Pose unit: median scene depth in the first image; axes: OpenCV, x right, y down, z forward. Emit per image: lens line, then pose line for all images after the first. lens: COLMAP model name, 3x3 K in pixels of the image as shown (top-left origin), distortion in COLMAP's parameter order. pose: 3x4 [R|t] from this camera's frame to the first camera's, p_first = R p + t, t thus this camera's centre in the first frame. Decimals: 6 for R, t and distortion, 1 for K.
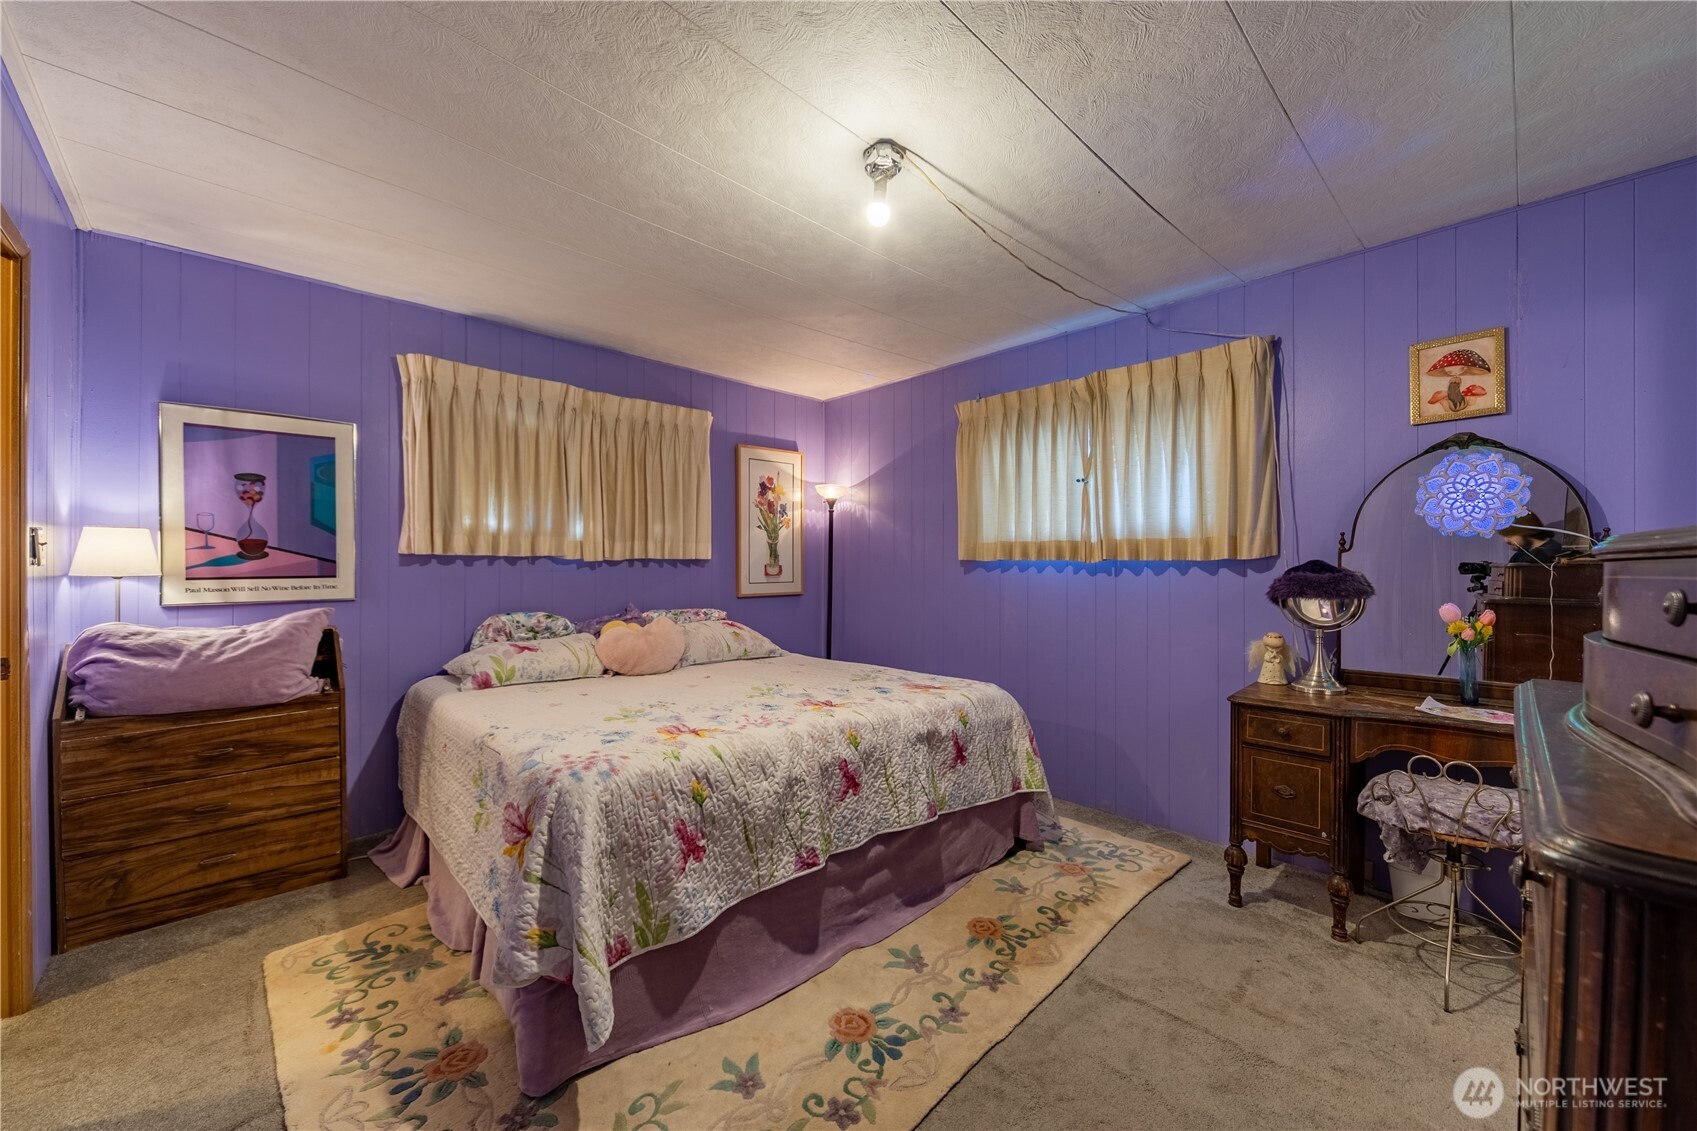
lens RADIAL K [[644.2, 0, 848.7], [0, 644.2, 570.8], [0, 0, 1]] dist [0.000930, 0.000006]
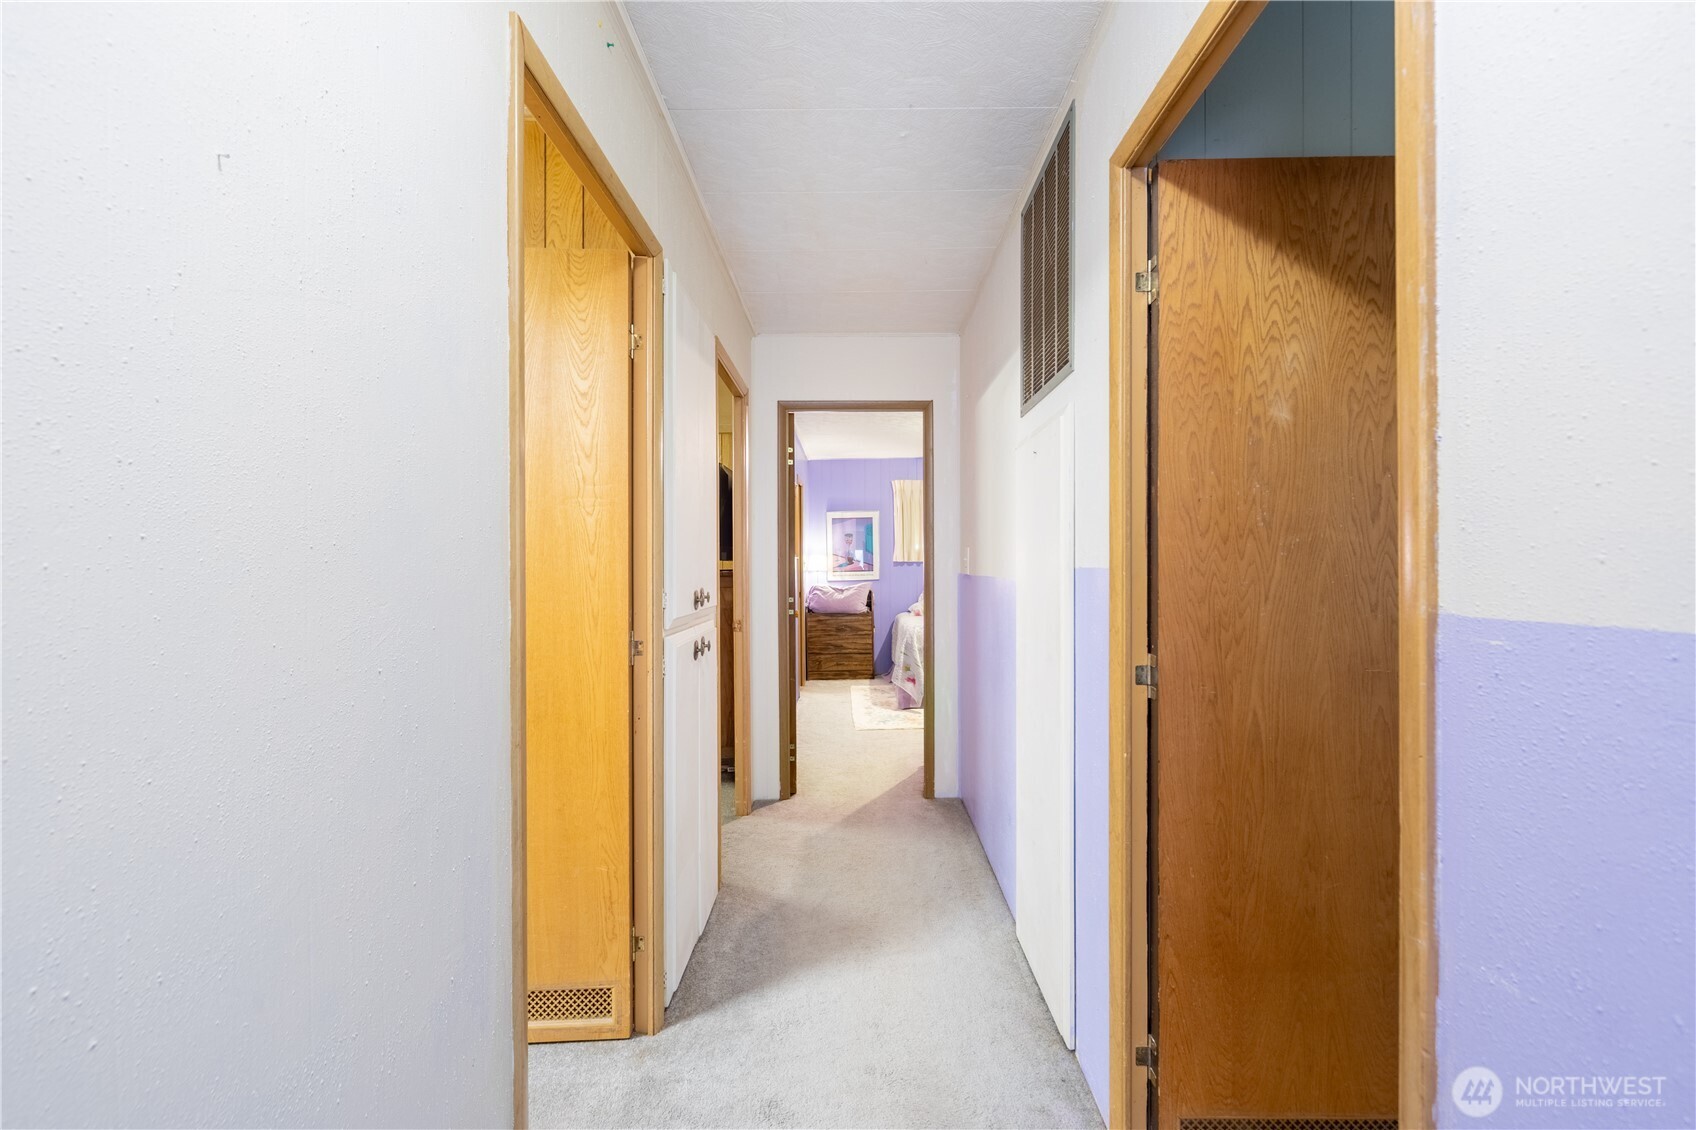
lens RADIAL K [[857.7, 0, 850.4], [0, 857.7, 566.6], [0, 0, 1]] dist [0.000754, 0.000171]
pose [[0.719864, -0.011756, -0.694016, 1.691596], [0.003504, 0.999905, -0.013304, 0.041455], [0.694107, 0.007145, 0.719837, -1.706166]]
